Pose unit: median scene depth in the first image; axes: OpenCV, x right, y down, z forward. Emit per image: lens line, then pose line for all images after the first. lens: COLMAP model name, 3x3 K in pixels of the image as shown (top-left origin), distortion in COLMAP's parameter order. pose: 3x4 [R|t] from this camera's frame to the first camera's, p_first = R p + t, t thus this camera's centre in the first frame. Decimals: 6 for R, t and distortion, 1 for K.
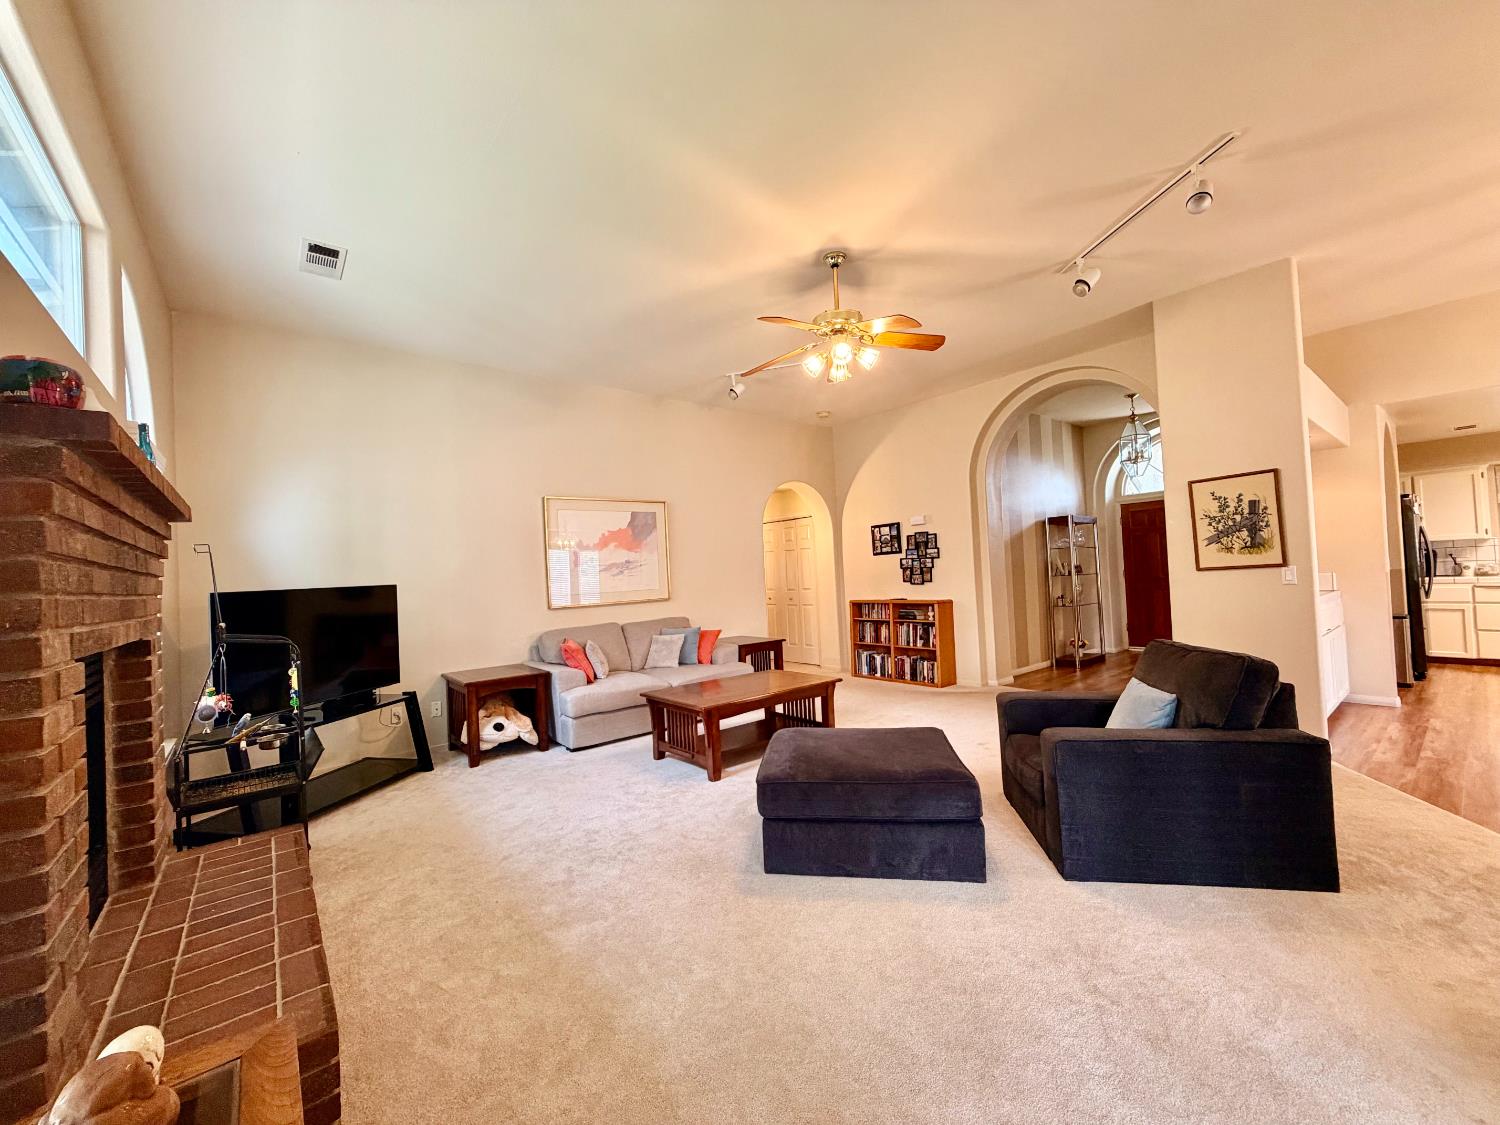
lens RADIAL K [[595.5, 0, 746.1], [0, 595.5, 562.9], [0, 0, 1]] dist [0.000030, 0.000218]
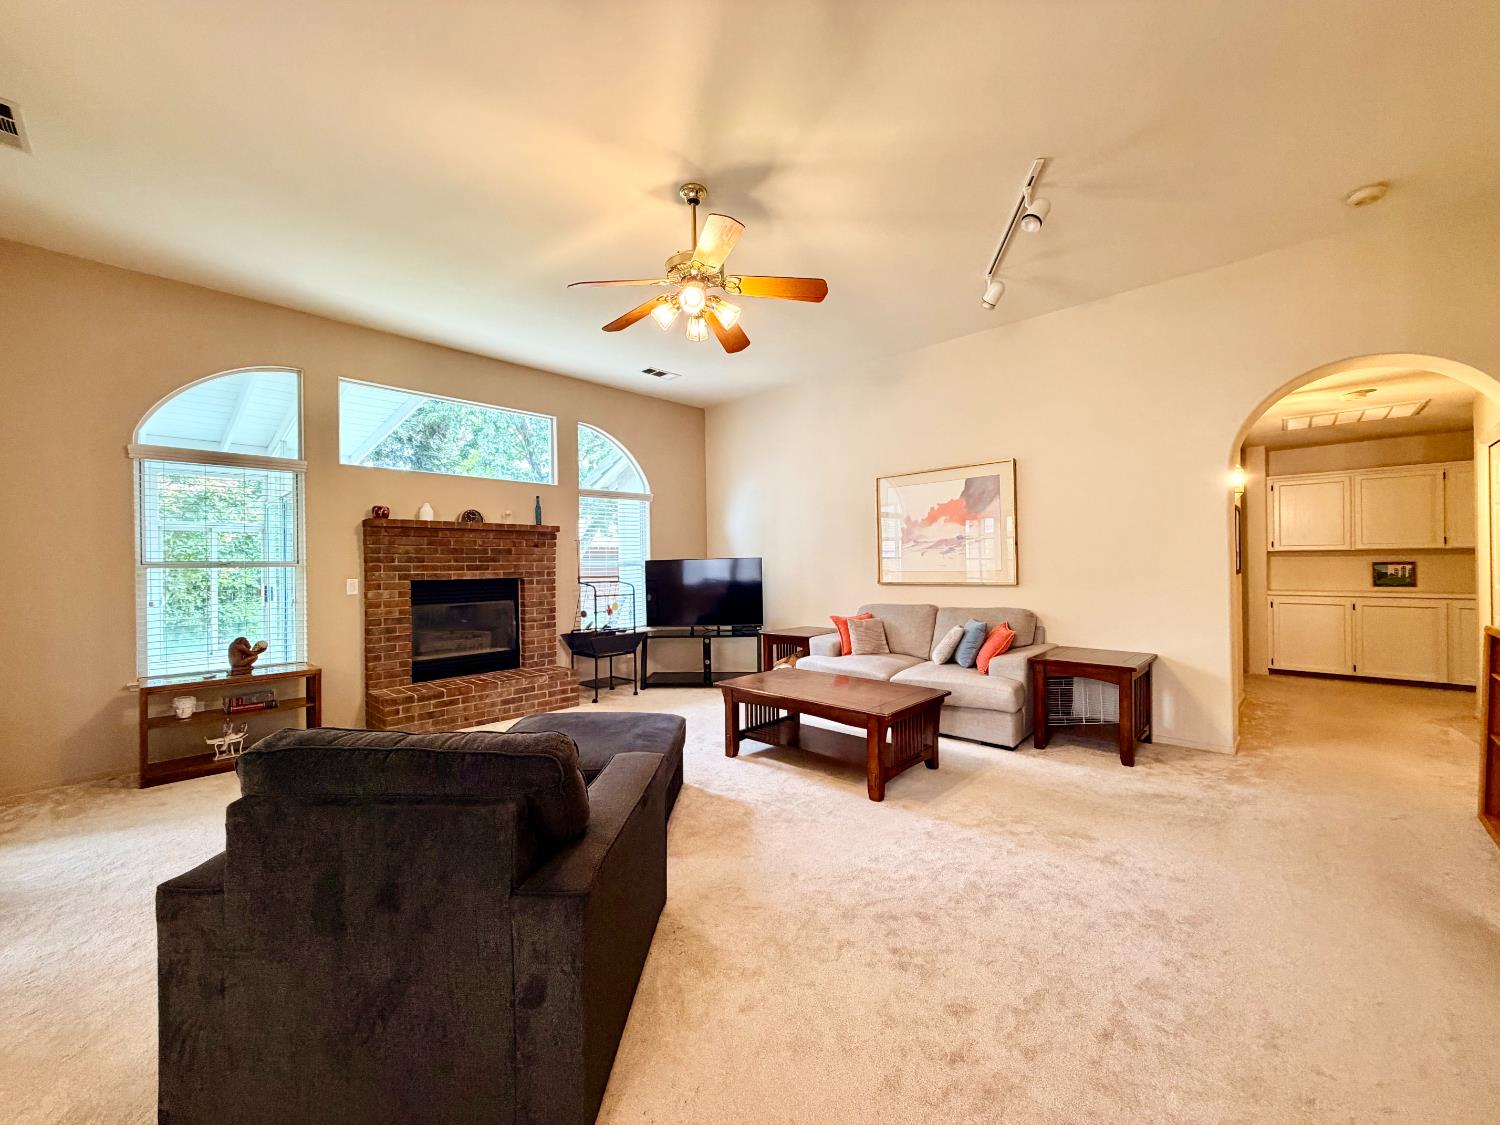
lens RADIAL K [[595.5, 0, 746.1], [0, 595.5, 562.9], [0, 0, 1]] dist [0.000030, 0.000218]
pose [[0.126739, 0.042021, -0.991046, 0.611385], [0.028146, 0.998548, 0.045939, -0.013678], [0.991537, -0.033716, 0.125372, 0.572663]]
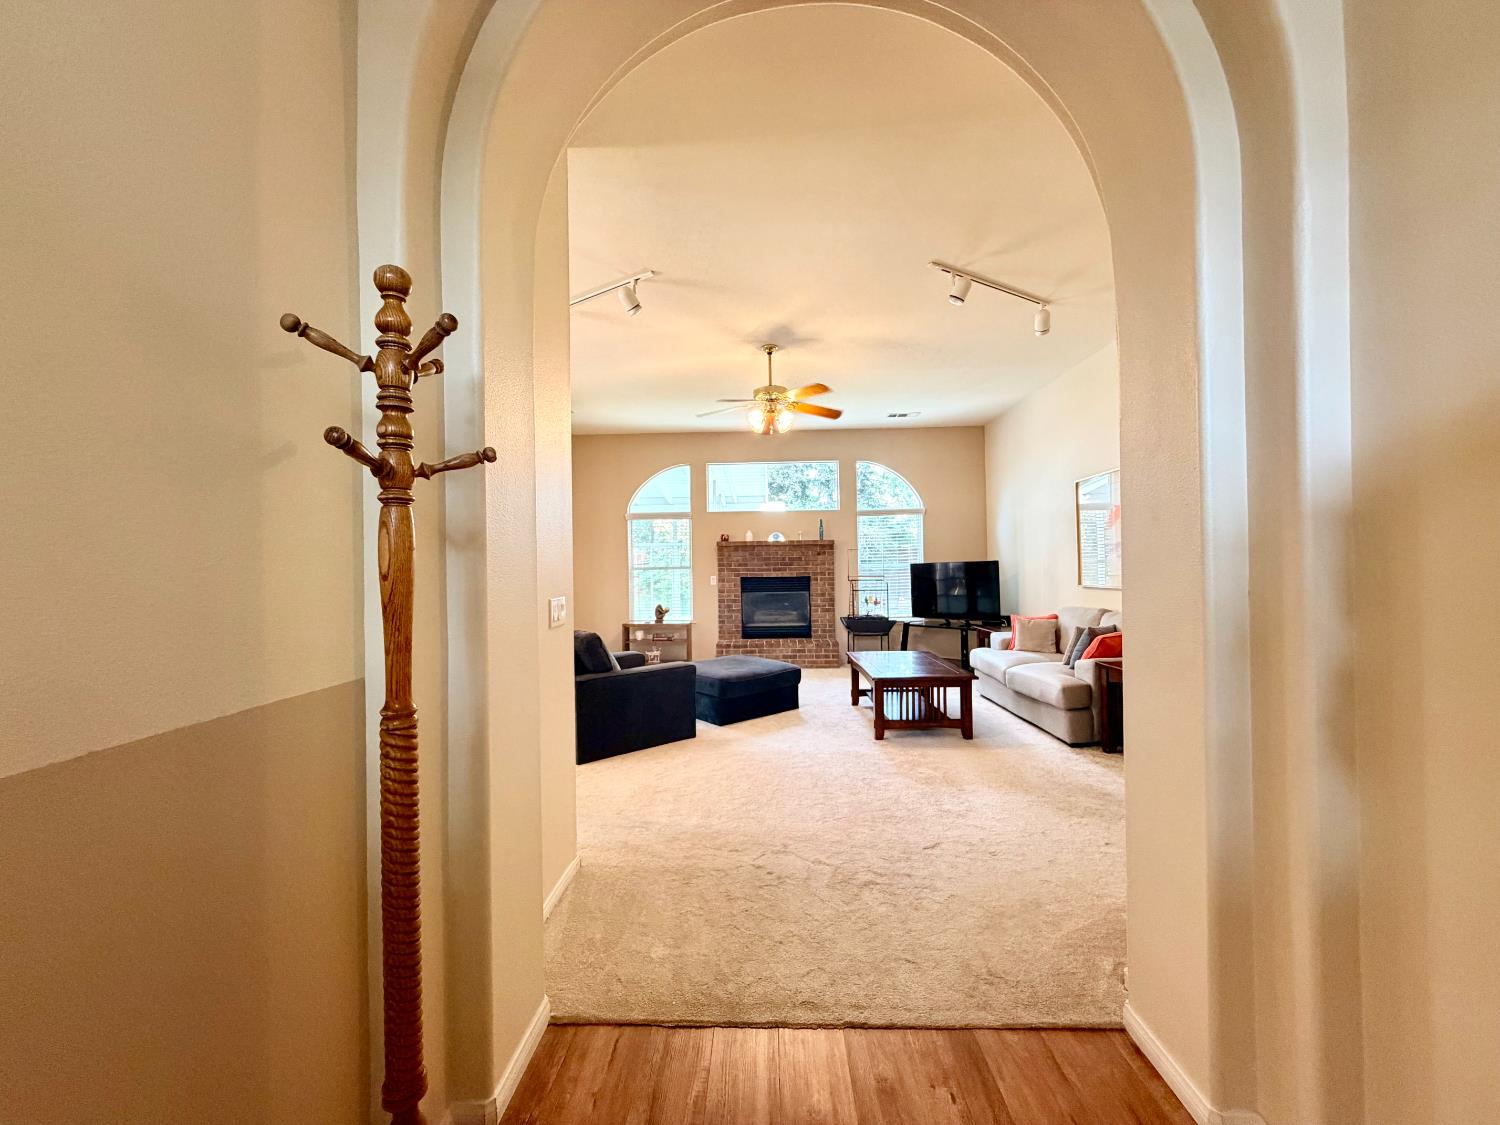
lens RADIAL K [[595.5, 0, 746.1], [0, 595.5, 562.9], [0, 0, 1]] dist [0.000030, 0.000218]
pose [[-0.653683, 0.049435, -0.755152, 0.767167], [0.062045, 0.998006, 0.011625, -0.013314], [0.754221, -0.039254, -0.655446, 1.121454]]
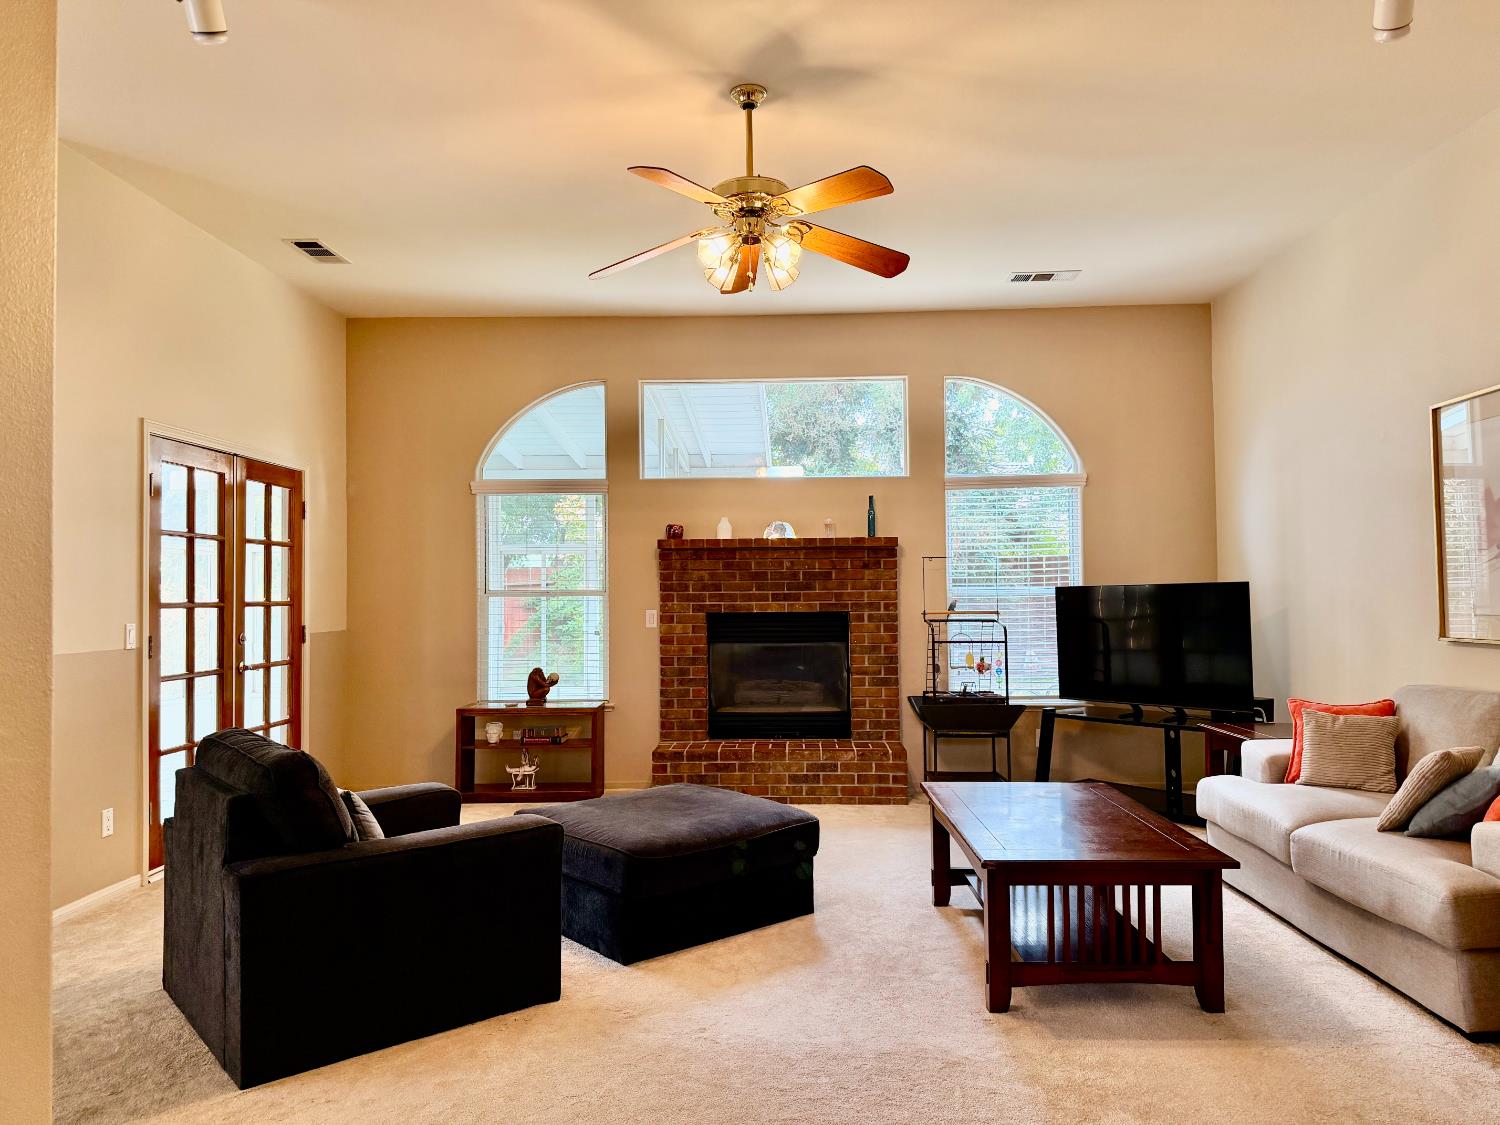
lens RADIAL K [[1047.6, 0, 751.7], [0, 1047.6, 565.4], [0, 0, 1]] dist [0.137776, -0.222476]
pose [[-0.652545, 0.031950, -0.757076, 0.602508], [0.055911, 0.998417, -0.006056, -0.008157], [0.755684, -0.046281, -0.653299, 1.025996]]
